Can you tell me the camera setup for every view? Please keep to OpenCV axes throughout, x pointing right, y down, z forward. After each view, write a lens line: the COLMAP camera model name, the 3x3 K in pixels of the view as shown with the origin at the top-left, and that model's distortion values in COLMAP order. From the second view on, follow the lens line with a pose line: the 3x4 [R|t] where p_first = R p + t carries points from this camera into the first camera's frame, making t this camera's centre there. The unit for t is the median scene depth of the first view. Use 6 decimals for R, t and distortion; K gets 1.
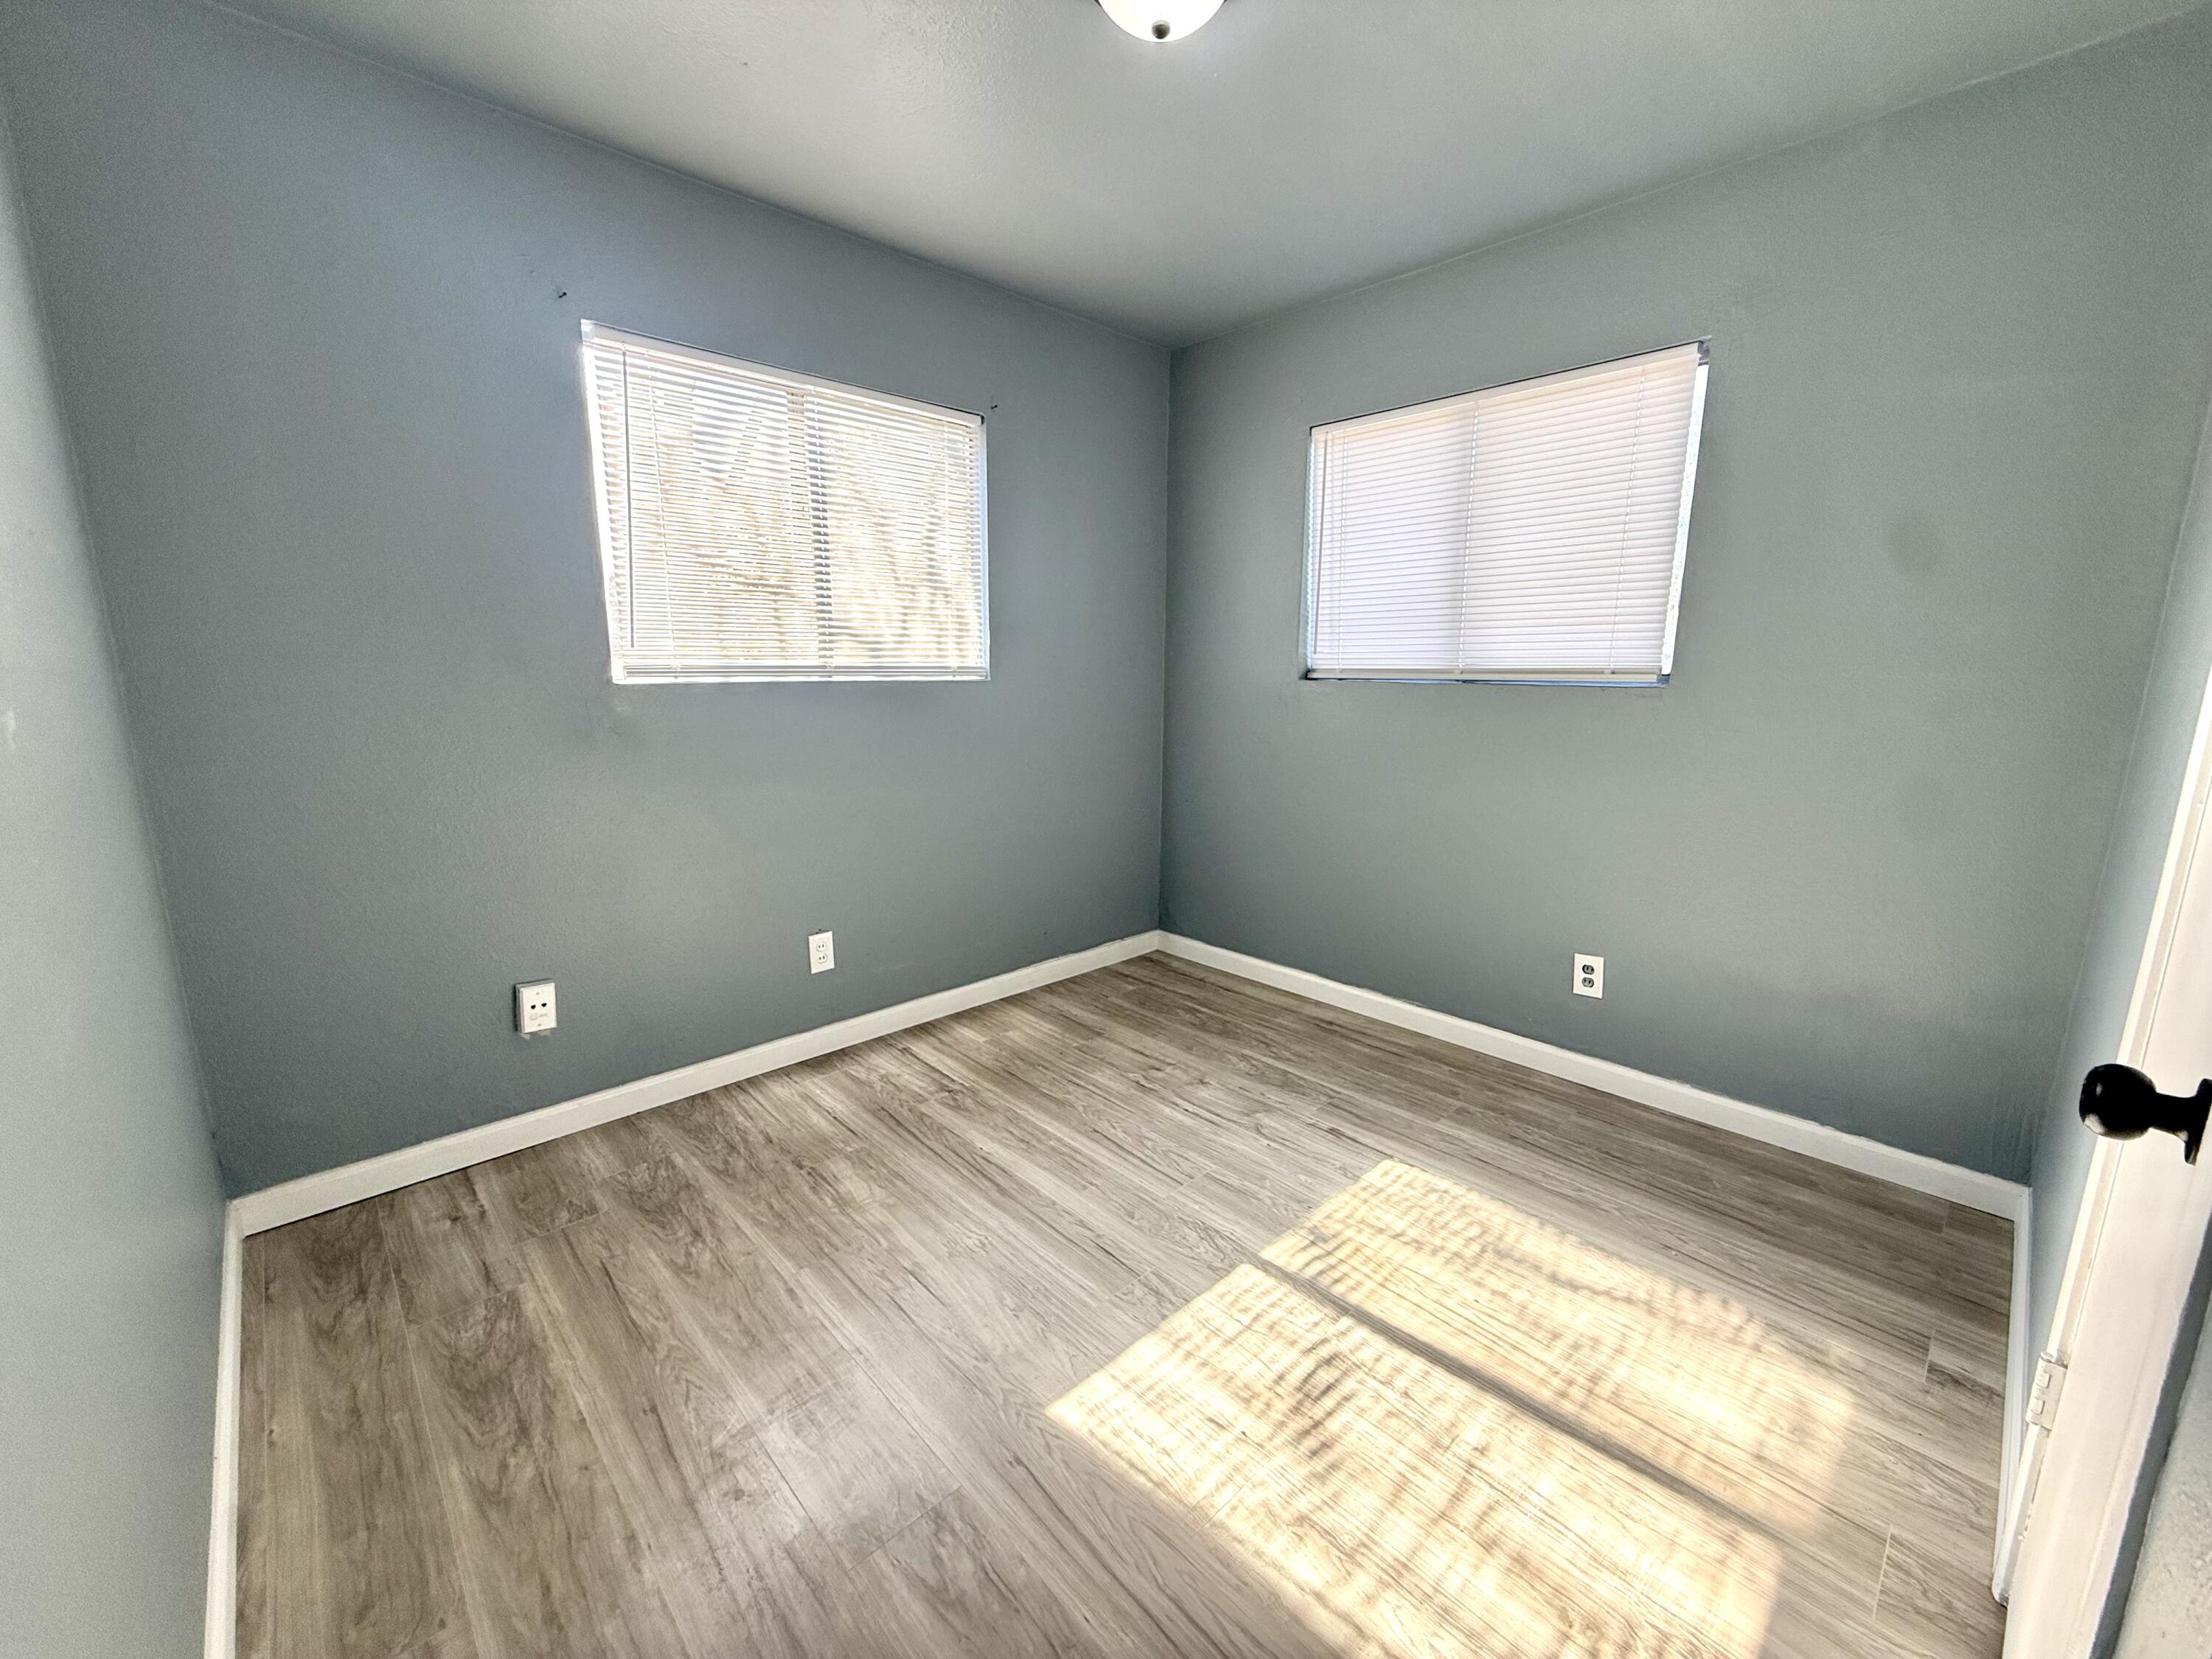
lens RADIAL K [[885.5, 0, 1106.0], [0, 885.5, 829.5], [0, 0, 1]] dist [-0.000188, 0.014196]
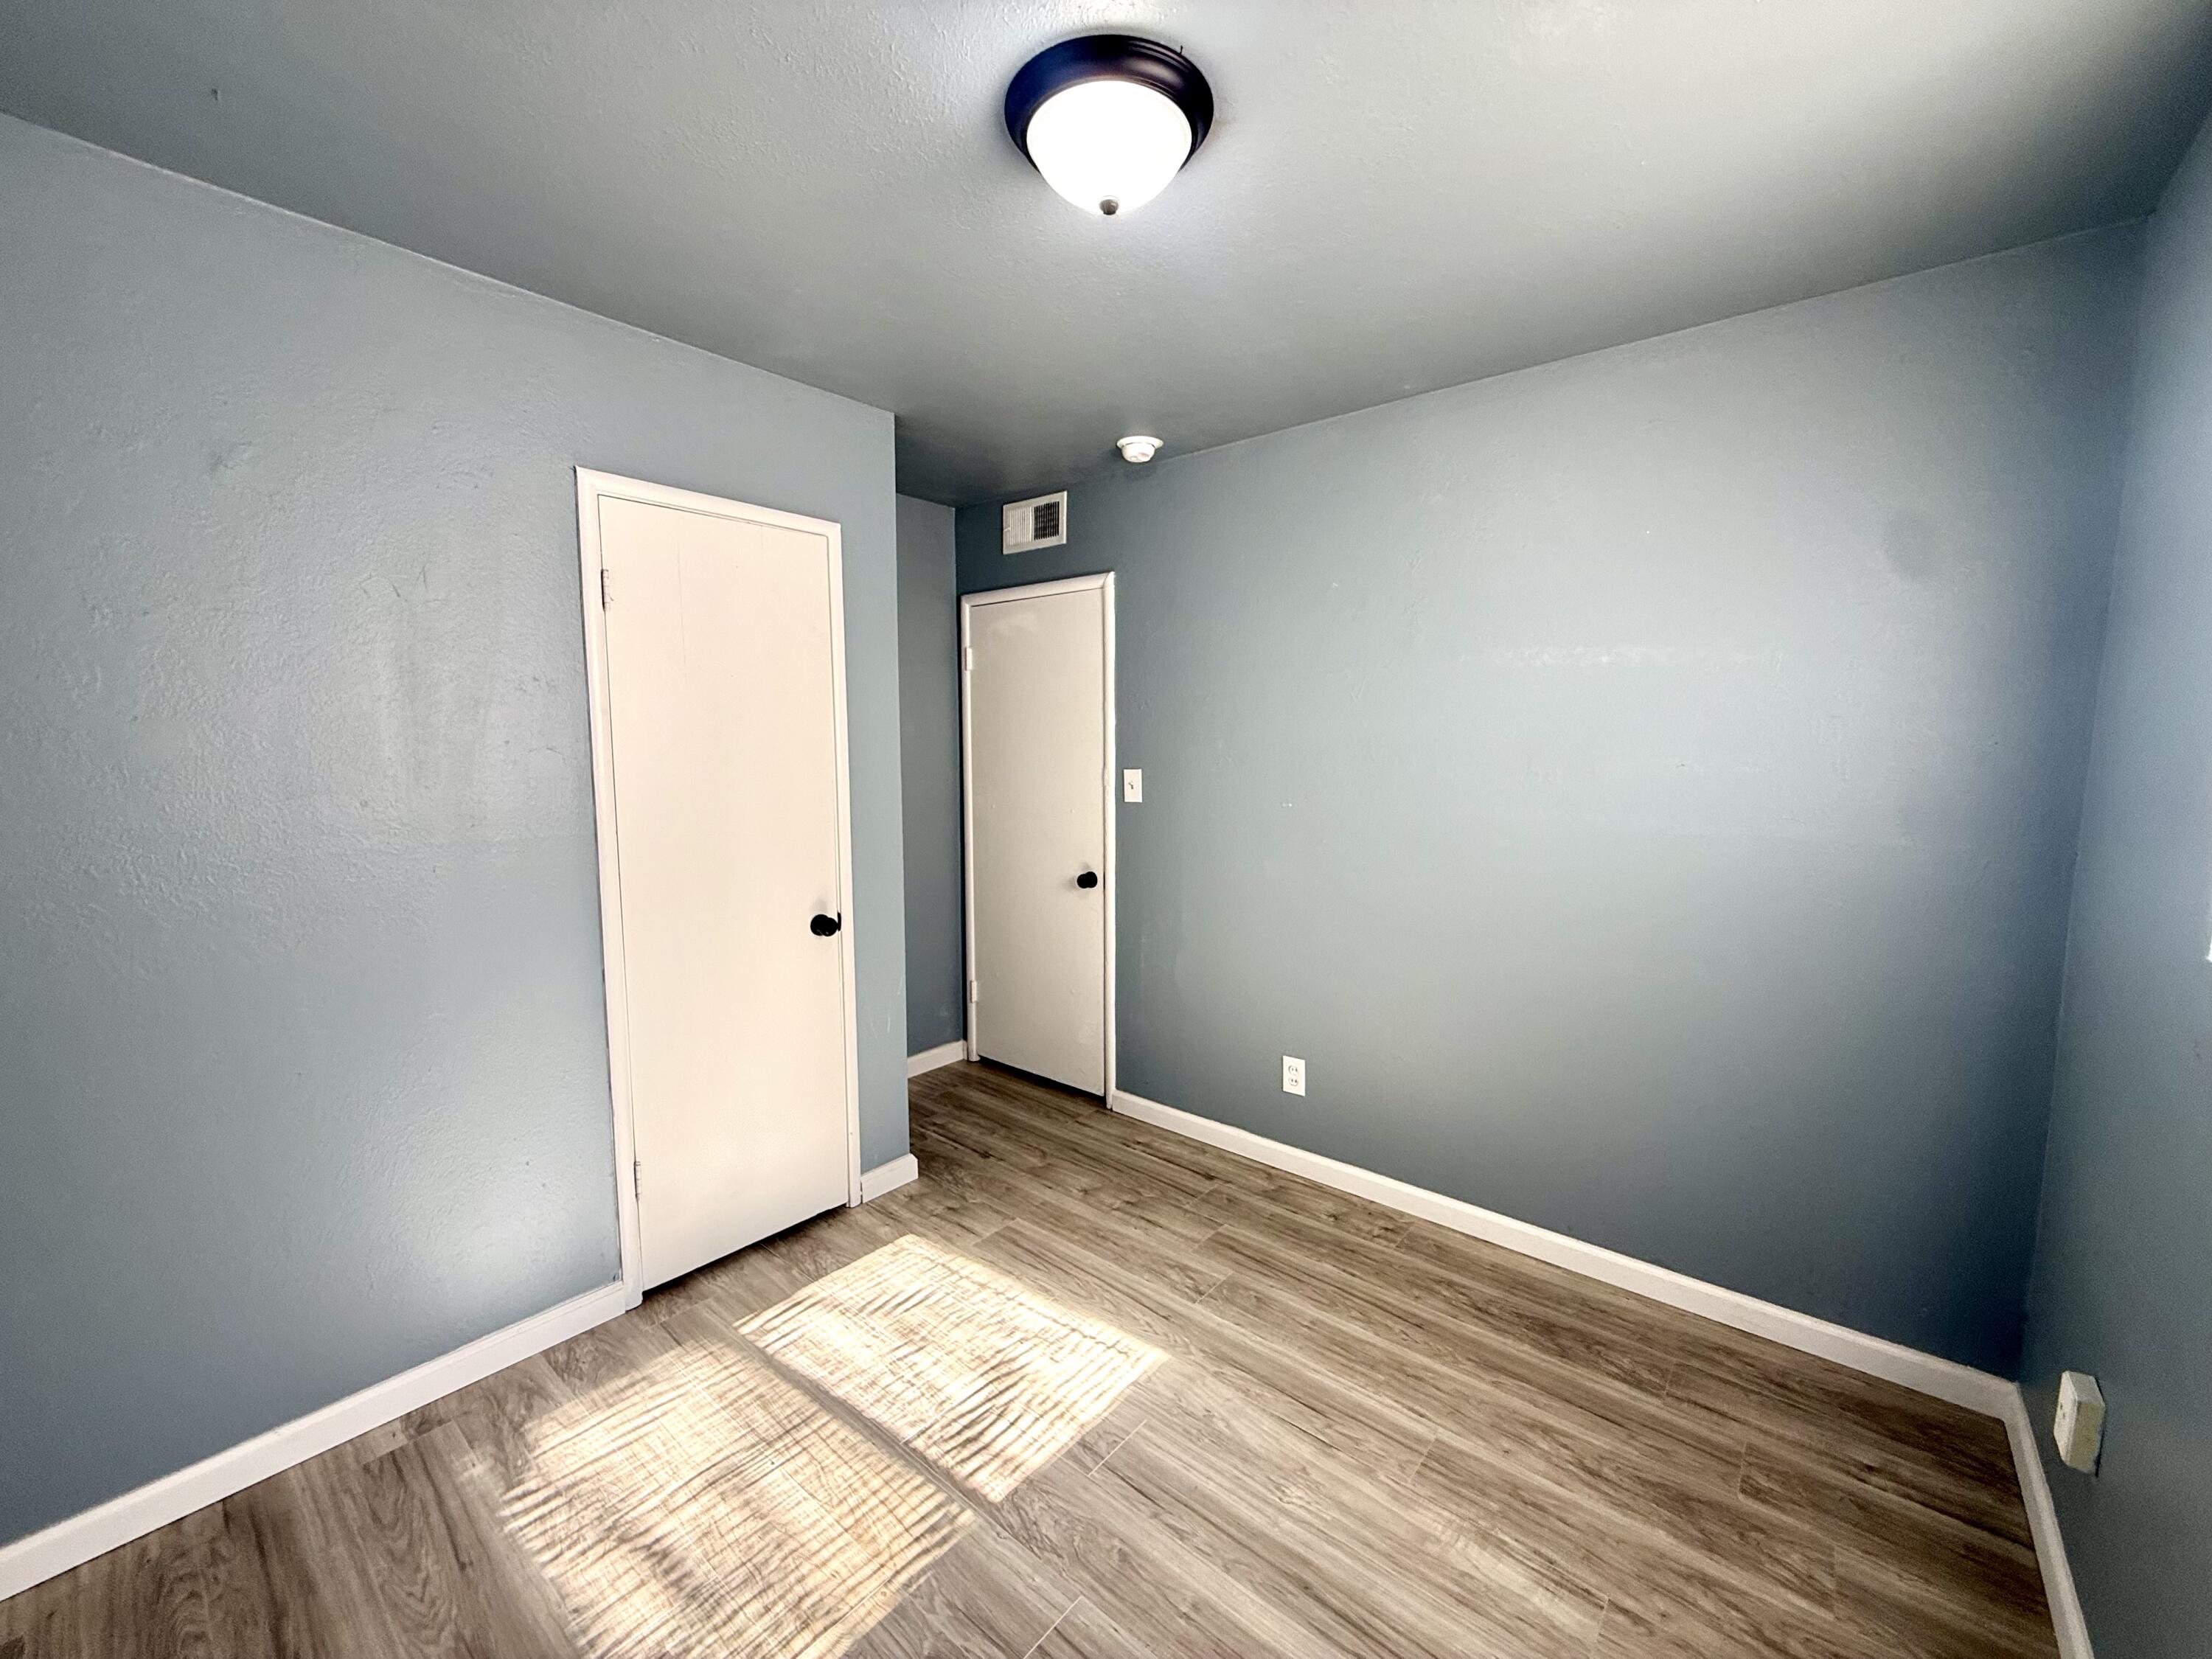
lens RADIAL K [[885.5, 0, 1106.0], [0, 885.5, 829.5], [0, 0, 1]] dist [-0.000188, 0.014196]
pose [[-0.992955, 0.005321, -0.118372, 0.148866], [-0.028427, 0.959119, 0.281573, -0.450083], [0.115031, 0.282954, -0.952210, 1.753109]]
